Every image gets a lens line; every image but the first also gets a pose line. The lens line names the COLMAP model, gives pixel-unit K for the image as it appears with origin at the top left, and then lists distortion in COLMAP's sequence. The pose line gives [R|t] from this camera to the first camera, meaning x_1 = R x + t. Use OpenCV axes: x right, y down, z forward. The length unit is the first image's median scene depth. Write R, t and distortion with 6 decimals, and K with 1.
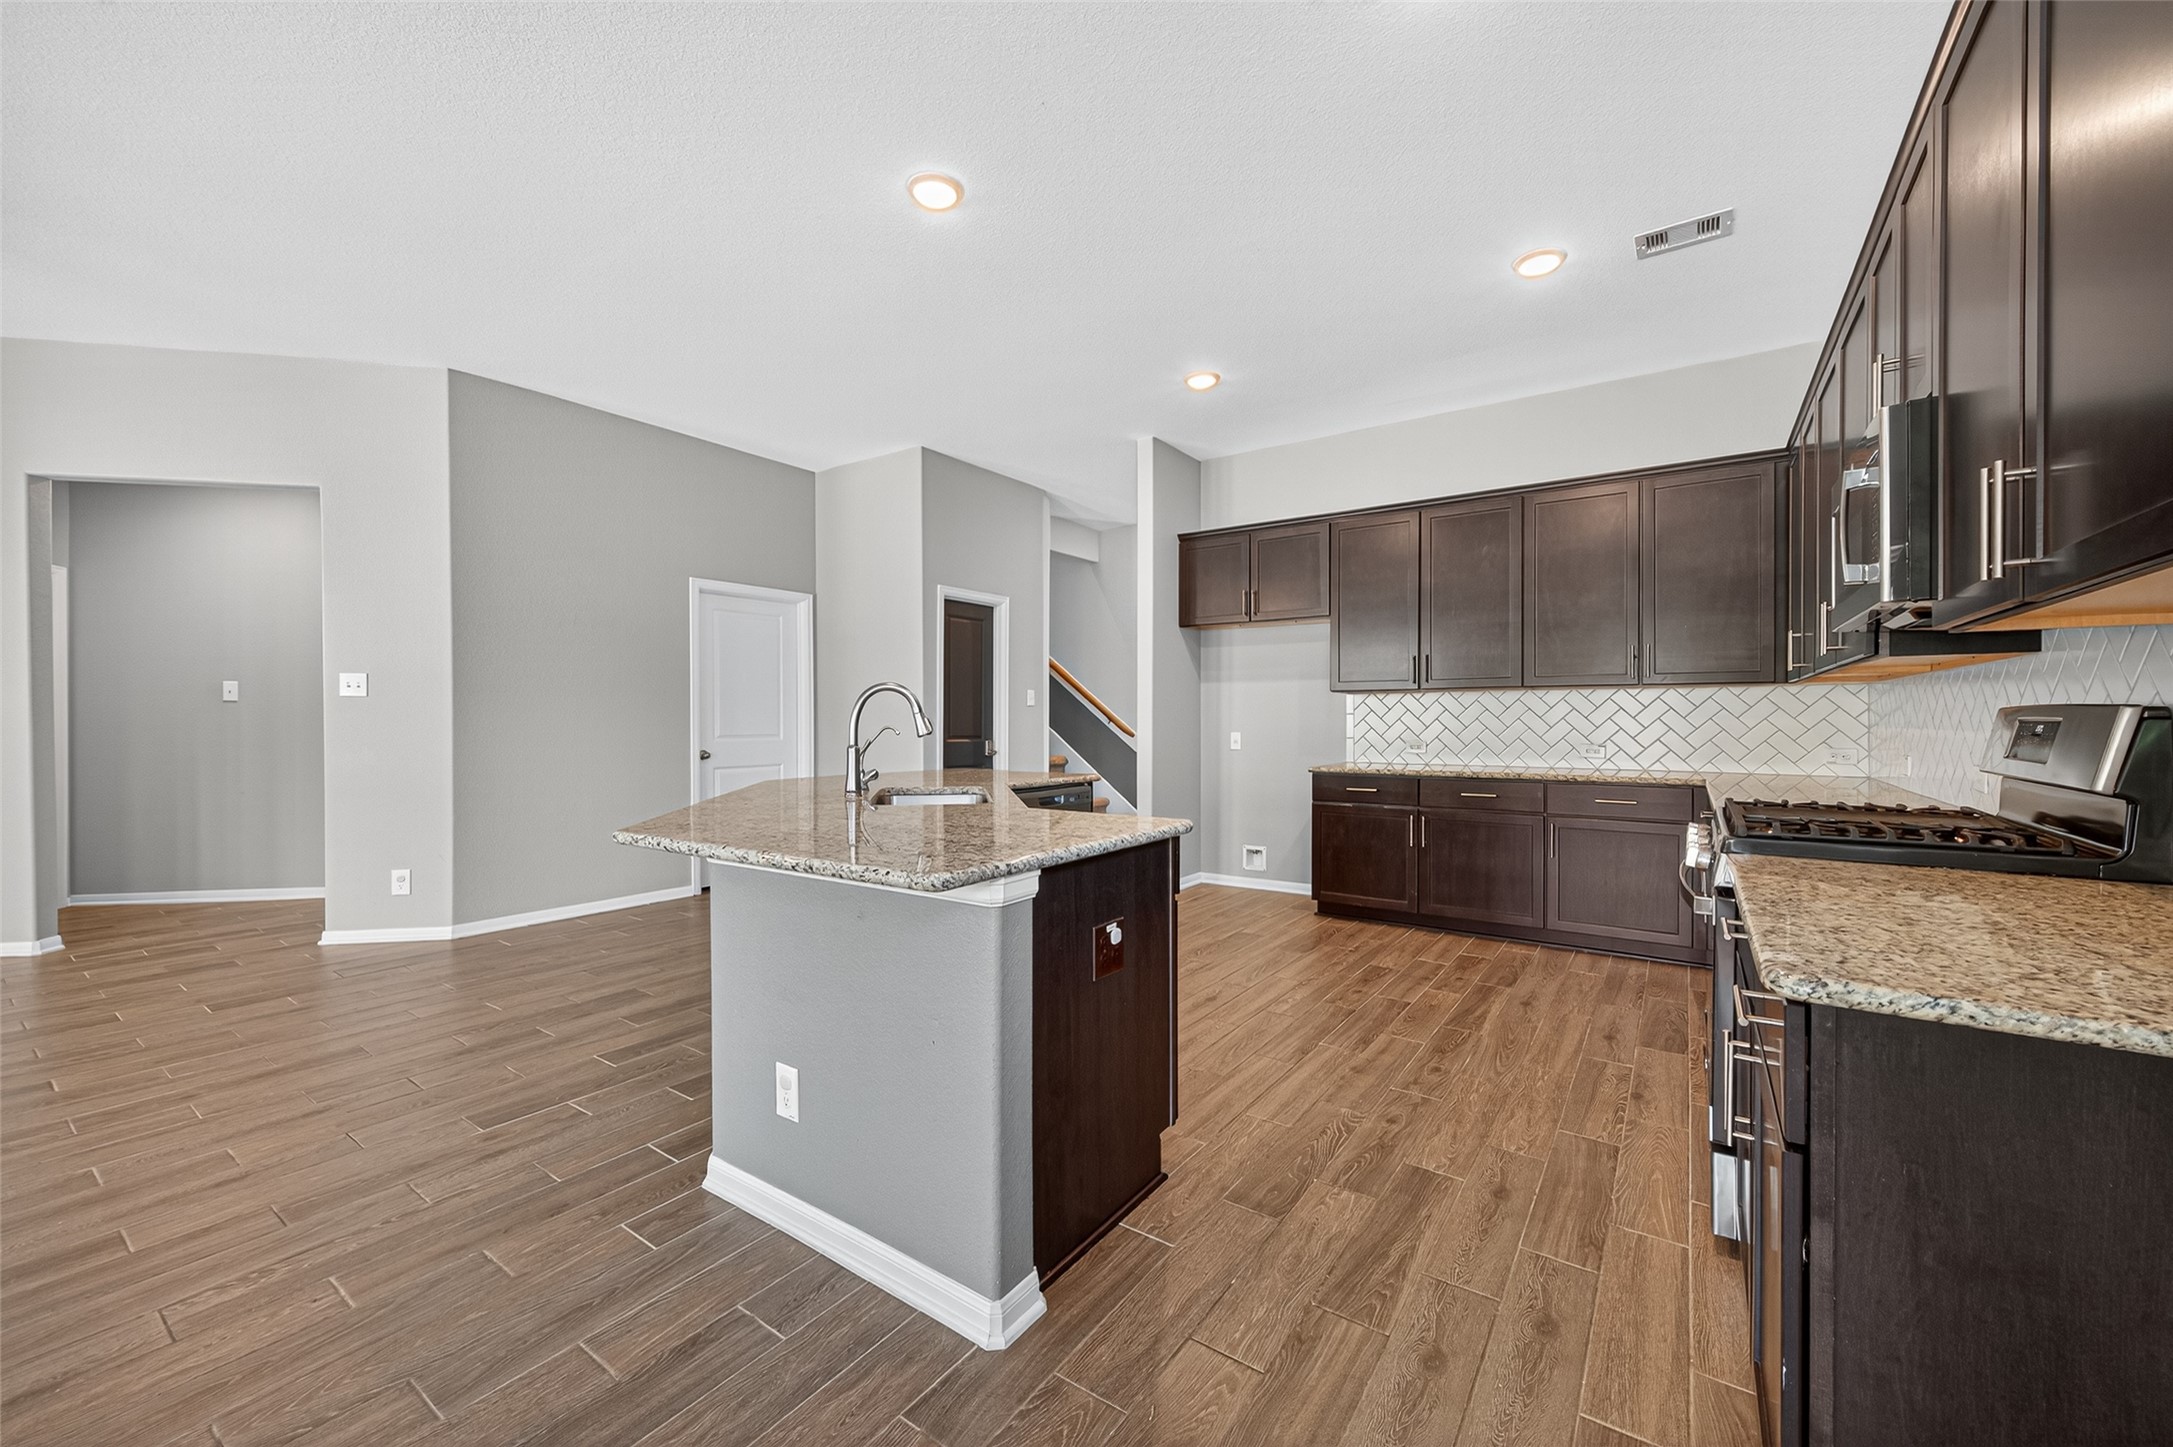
lens RADIAL K [[844.7, 0, 1092.7], [0, 844.7, 722.7], [0, 0, 1]] dist [-0.001188, 0.000626]
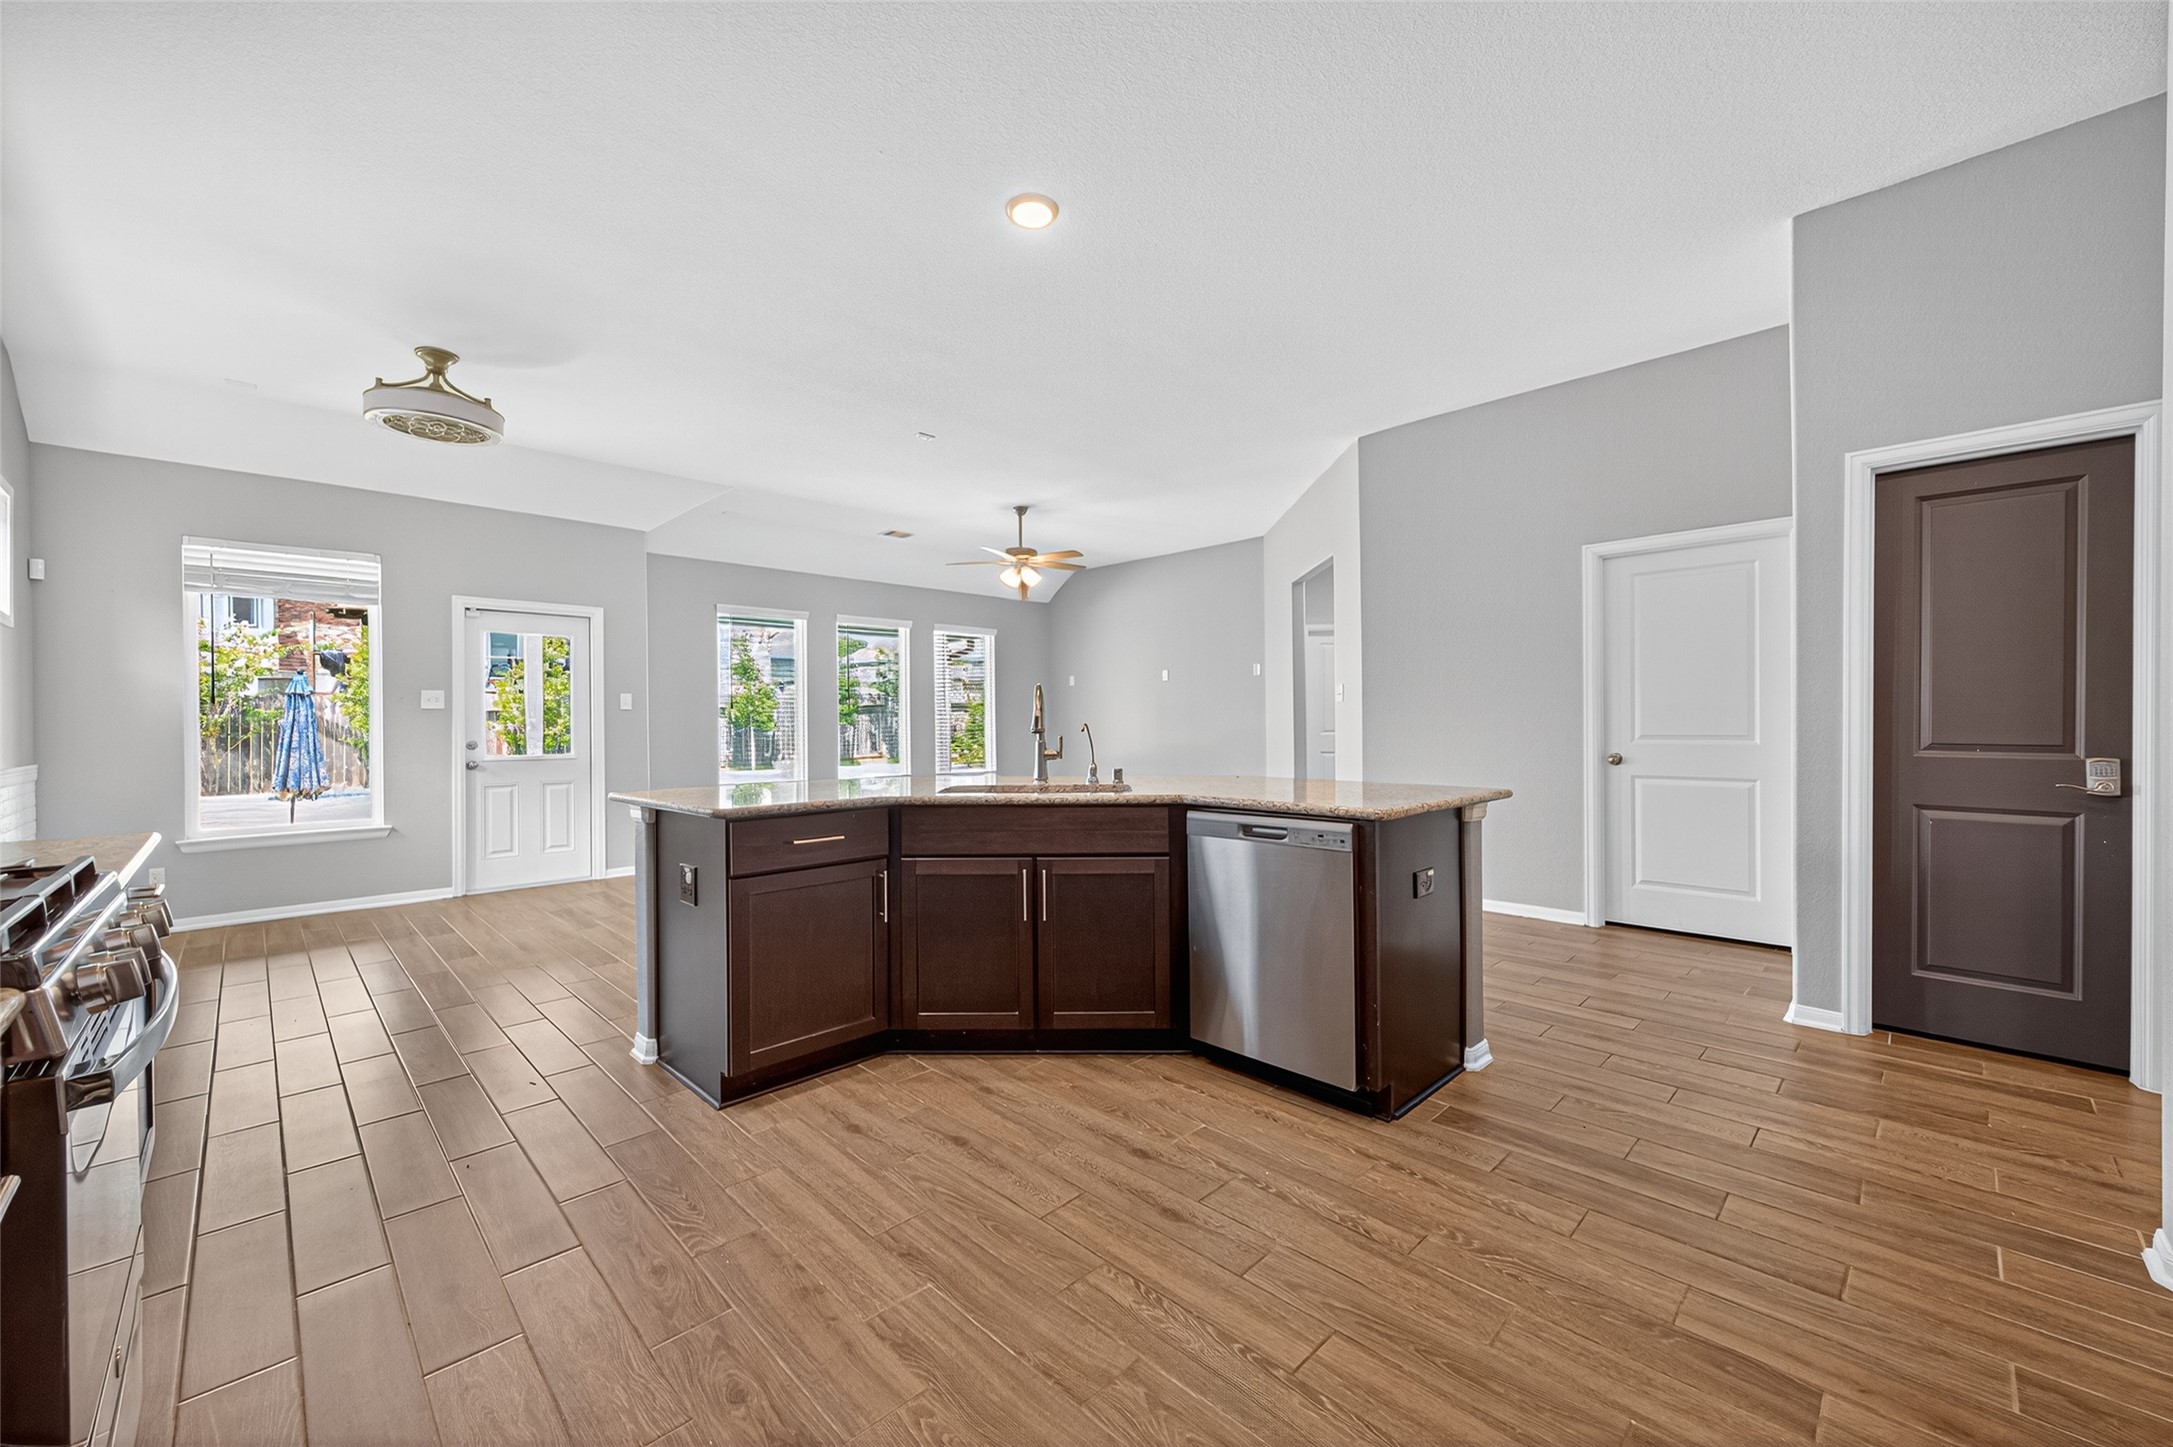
lens RADIAL K [[844.7, 0, 1075.8], [0, 844.7, 731.7], [0, 0, 1]] dist [-0.001188, 0.000626]
pose [[-0.191346, 0.009645, -0.981475, 0.536163], [0.004258, 0.999950, 0.008996, 0.002441], [0.981513, -0.002458, -0.191377, 0.805133]]
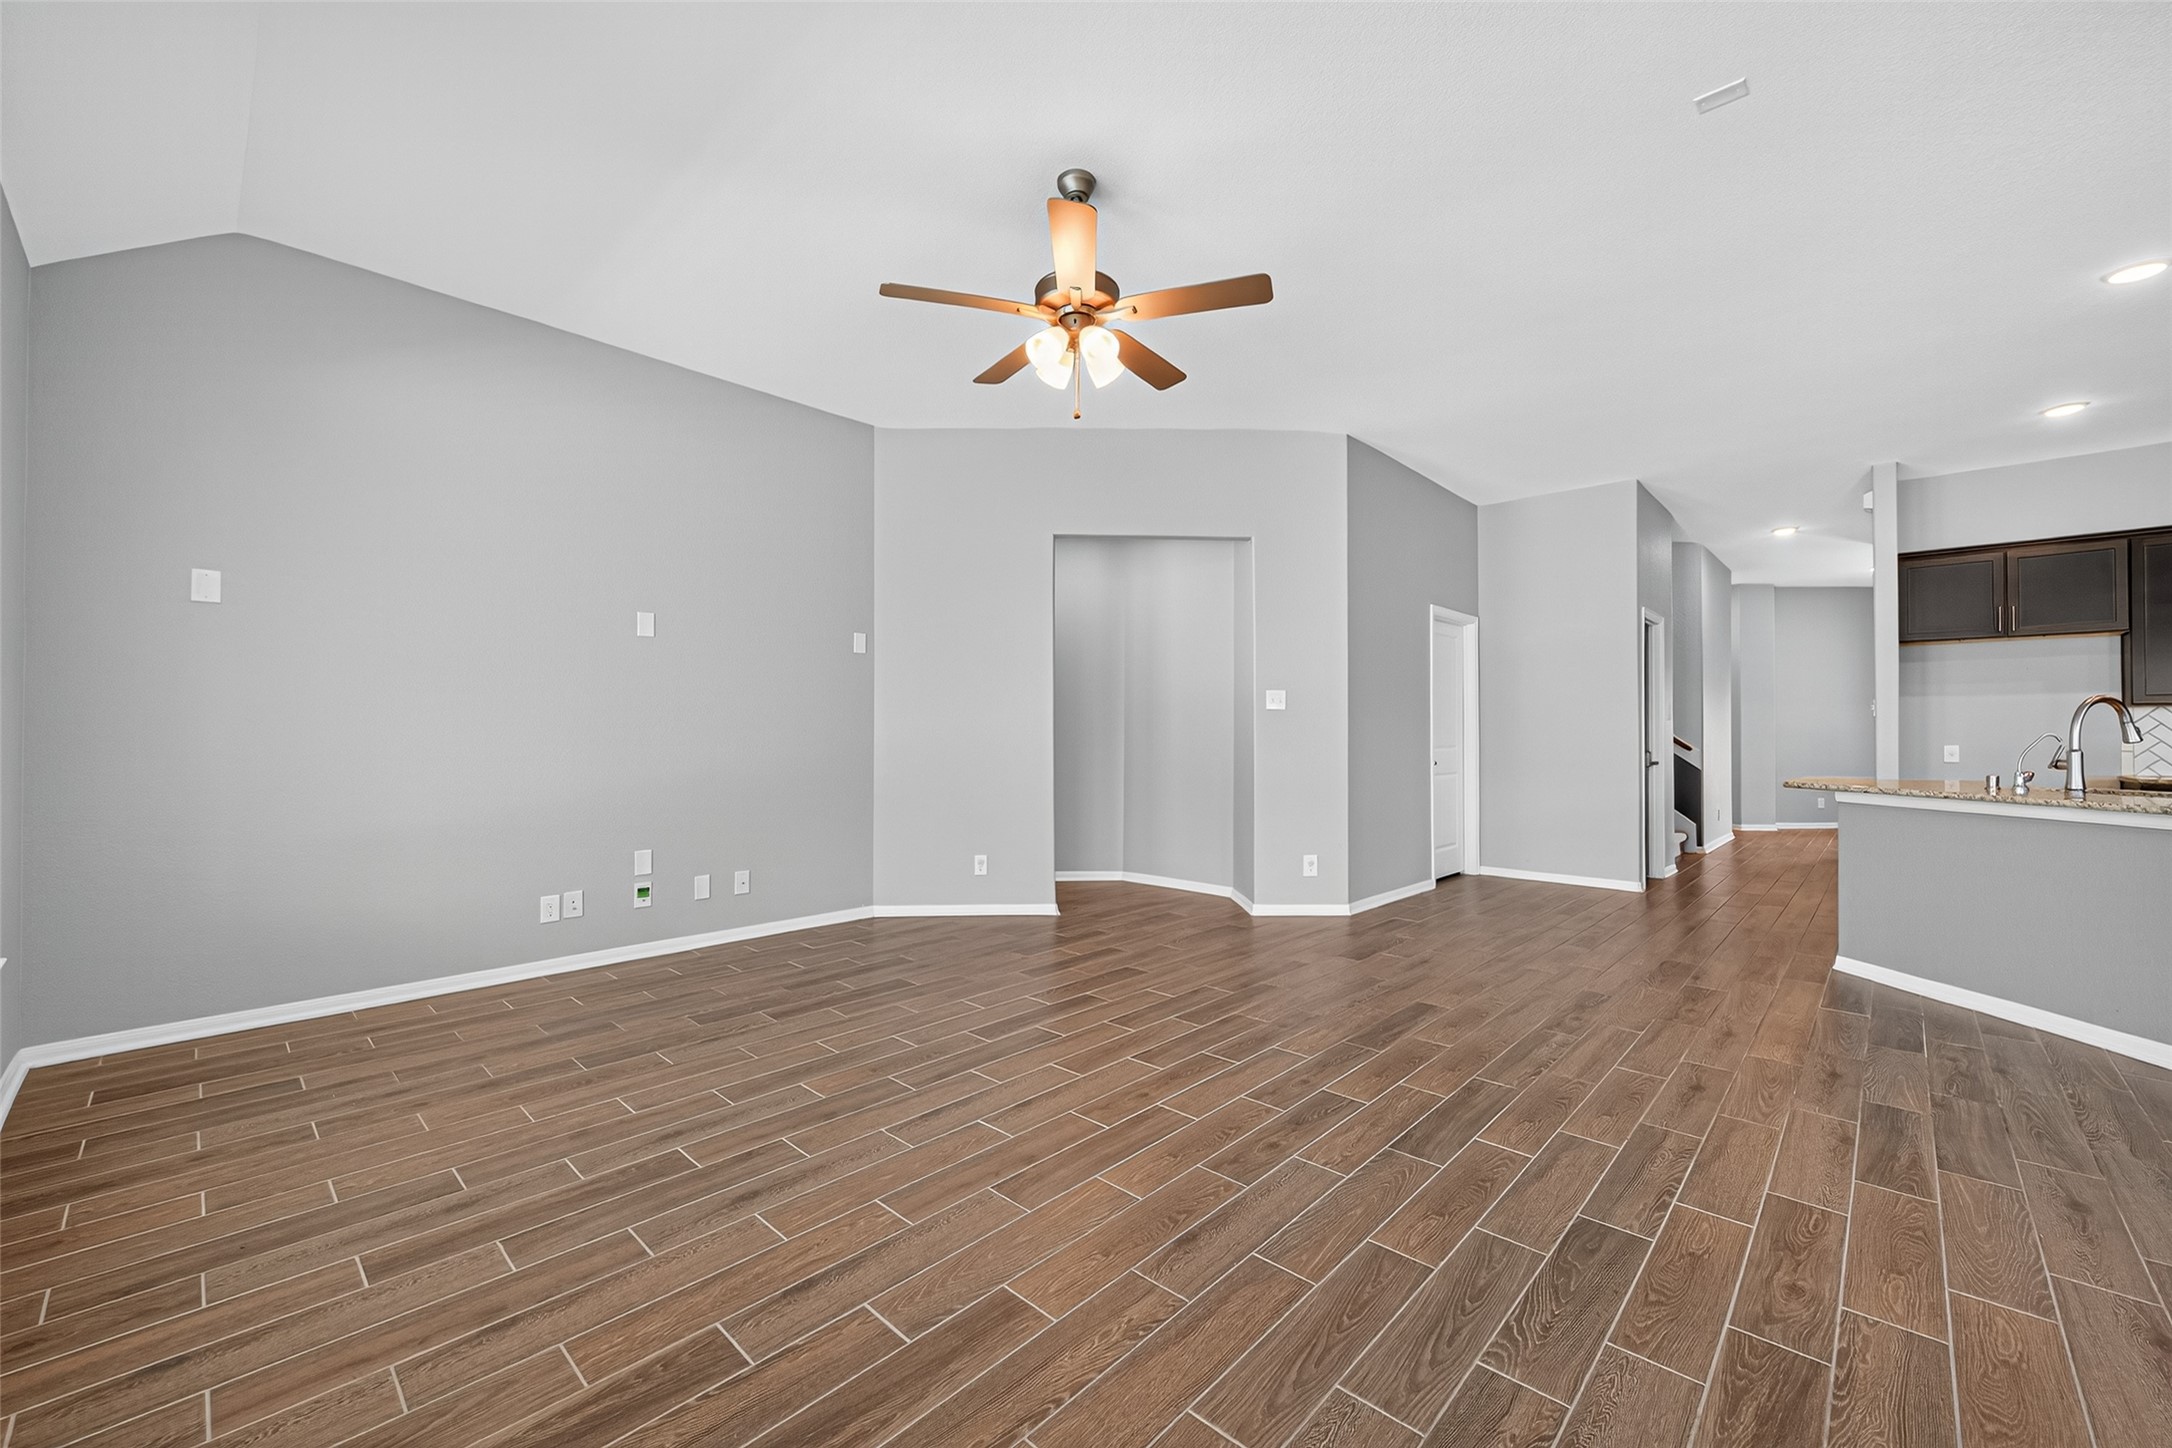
lens RADIAL K [[844.3, 0, 1086.7], [0, 844.3, 717.9], [0, 0, 1]] dist [-0.001188, 0.000626]
pose [[0.986295, -0.000136, -0.164989, -0.902982], [-0.003853, 0.999708, -0.023857, 0.009259], [0.164944, 0.024166, 0.986007, -0.233384]]
